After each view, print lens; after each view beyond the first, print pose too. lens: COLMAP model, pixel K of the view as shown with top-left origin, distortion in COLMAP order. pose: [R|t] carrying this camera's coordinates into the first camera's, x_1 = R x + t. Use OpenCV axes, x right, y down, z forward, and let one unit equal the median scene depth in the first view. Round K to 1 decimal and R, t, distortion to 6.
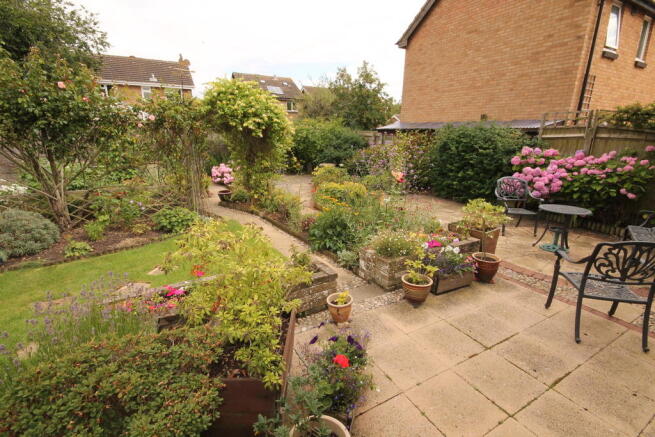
lens RADIAL K [[306.6, 0, 327.5], [0, 306.6, 218.5], [0, 0, 1]] dist [0.027616, -0.021563]
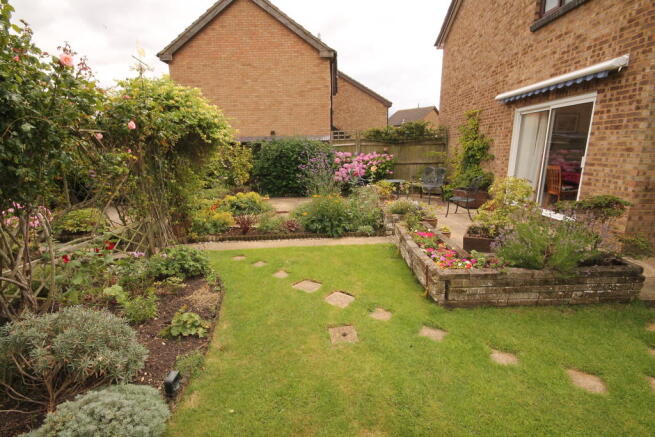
lens RADIAL K [[306.6, 0, 327.5], [0, 306.6, 218.5], [0, 0, 1]] dist [0.027616, -0.021563]
pose [[0.493695, -0.222986, 0.840561, -0.594041], [0.260093, 0.960186, 0.101957, -0.056242], [-0.829830, 0.168288, 0.532035, 0.185977]]
